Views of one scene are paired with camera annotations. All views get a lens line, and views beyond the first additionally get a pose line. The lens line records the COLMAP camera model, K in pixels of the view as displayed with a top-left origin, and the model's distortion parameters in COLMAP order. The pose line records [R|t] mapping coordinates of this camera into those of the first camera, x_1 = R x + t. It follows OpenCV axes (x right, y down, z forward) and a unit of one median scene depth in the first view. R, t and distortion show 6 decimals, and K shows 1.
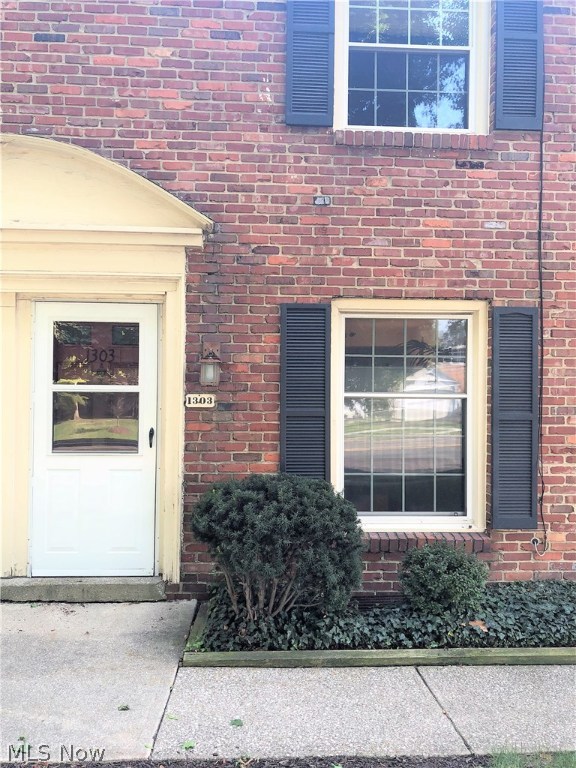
lens RADIAL K [[620.8, 0, 291.5], [0, 620.8, 383.0], [0, 0, 1]] dist [0.096605, -0.177307]
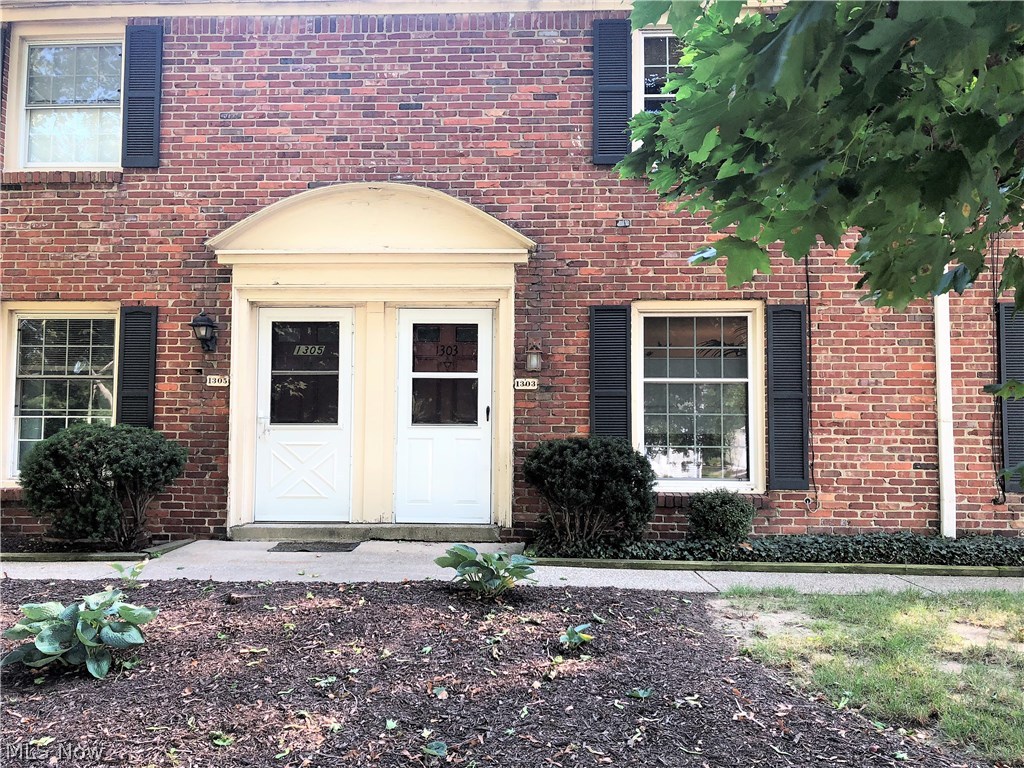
lens RADIAL K [[827.7, 0, 511.7], [0, 827.7, 385.8], [0, 0, 1]] dist [0.096605, -0.177307]
pose [[0.993648, -0.009343, -0.112144, 0.011551], [0.003116, 0.998450, -0.055568, 0.123554], [0.112490, 0.054865, 0.992137, -0.652944]]
